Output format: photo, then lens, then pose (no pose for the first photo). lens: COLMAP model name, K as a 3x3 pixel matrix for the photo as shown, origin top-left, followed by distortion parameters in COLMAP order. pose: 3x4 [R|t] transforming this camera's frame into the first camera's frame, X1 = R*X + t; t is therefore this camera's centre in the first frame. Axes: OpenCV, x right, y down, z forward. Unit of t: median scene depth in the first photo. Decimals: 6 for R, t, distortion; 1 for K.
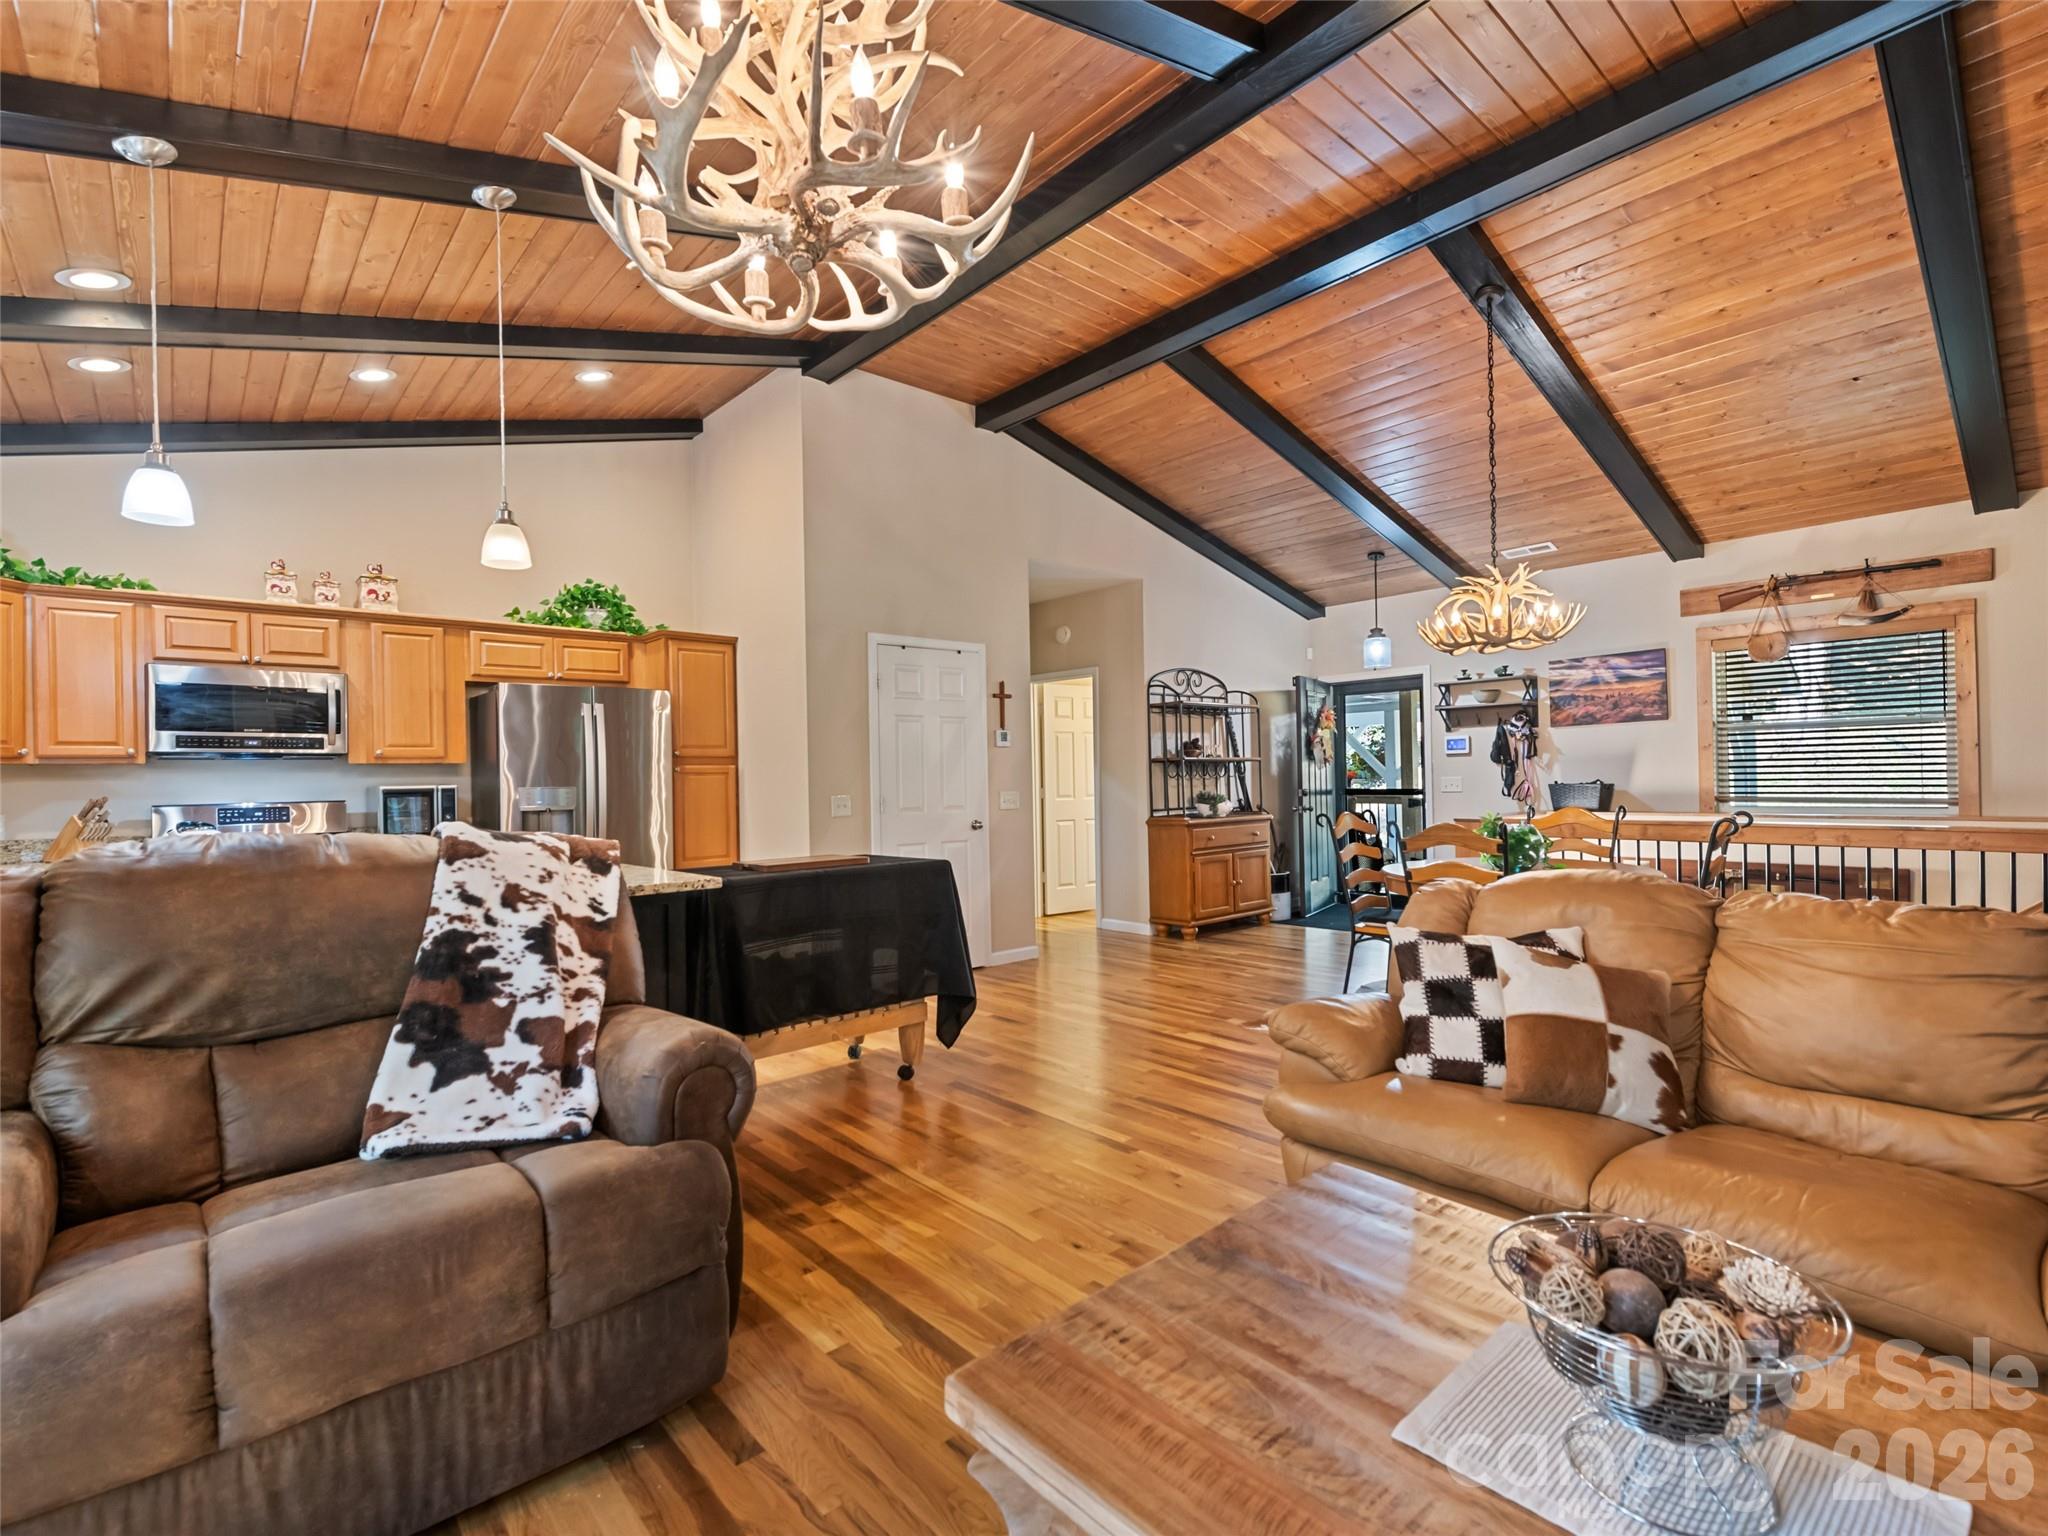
lens RADIAL K [[957.0, 0, 1024.0], [0, 957.0, 768.0], [0, 0, 1]] dist [0.008984, -0.000352]
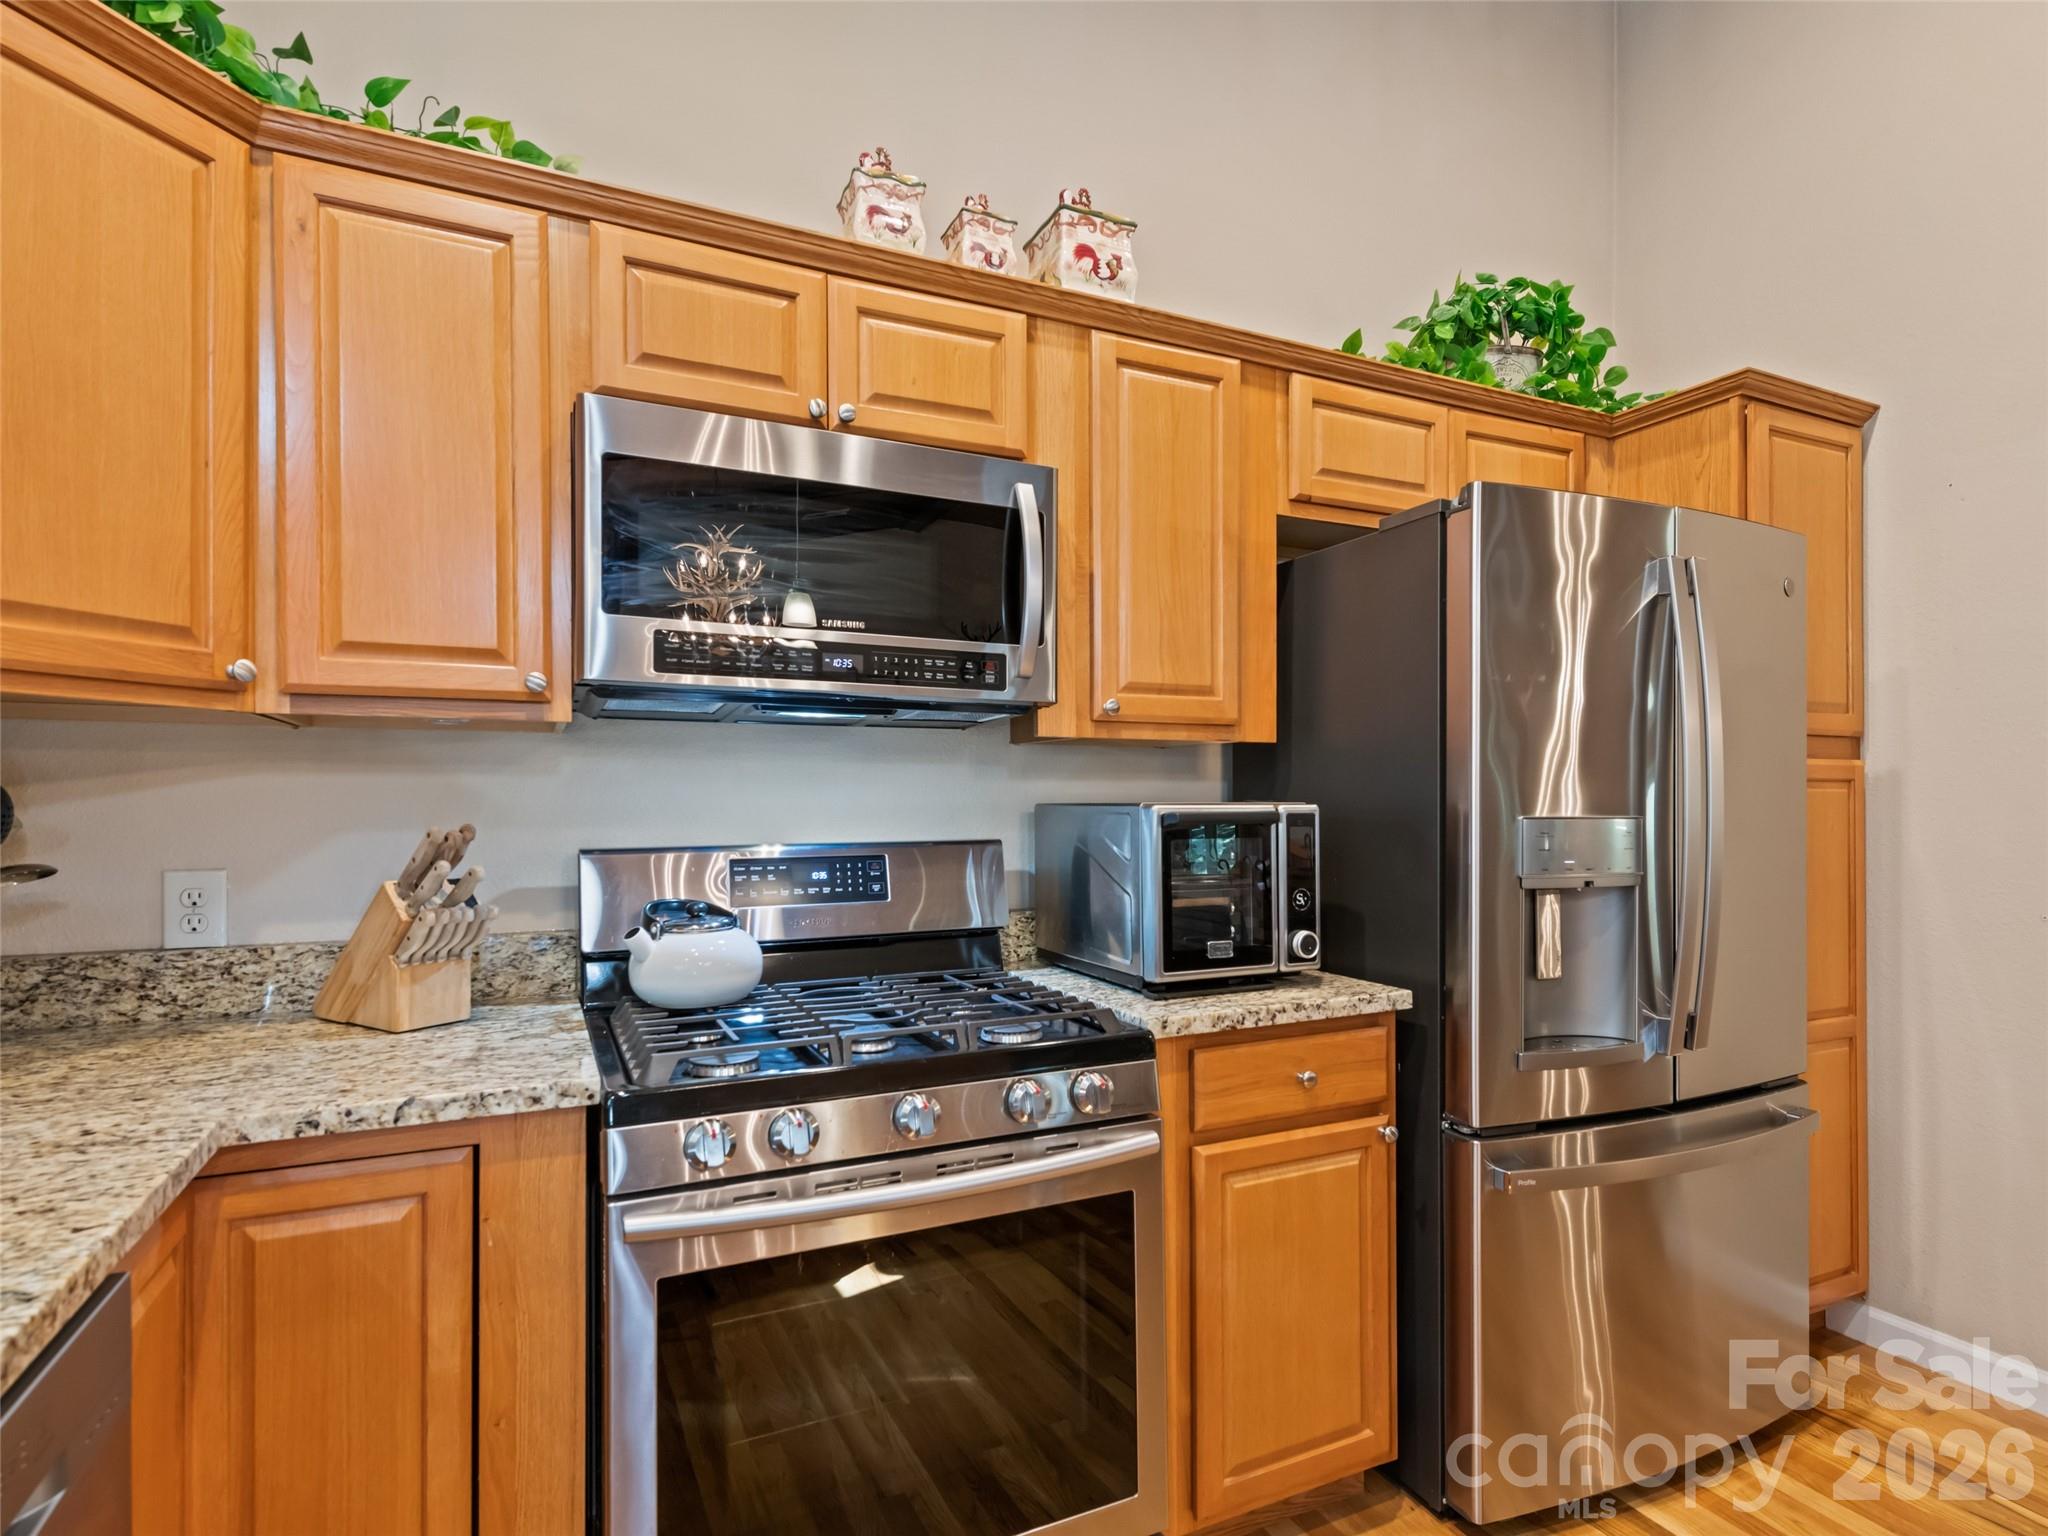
lens RADIAL K [[1035.6, 0, 1021.9], [0, 1035.6, 790.6], [0, 0, 1]] dist [0.013333, -0.000499]
pose [[0.961810, 0.016855, -0.273199, -0.673138], [-0.014063, 0.999827, 0.012173, 0.011841], [0.273357, -0.007866, 0.961881, 0.709461]]
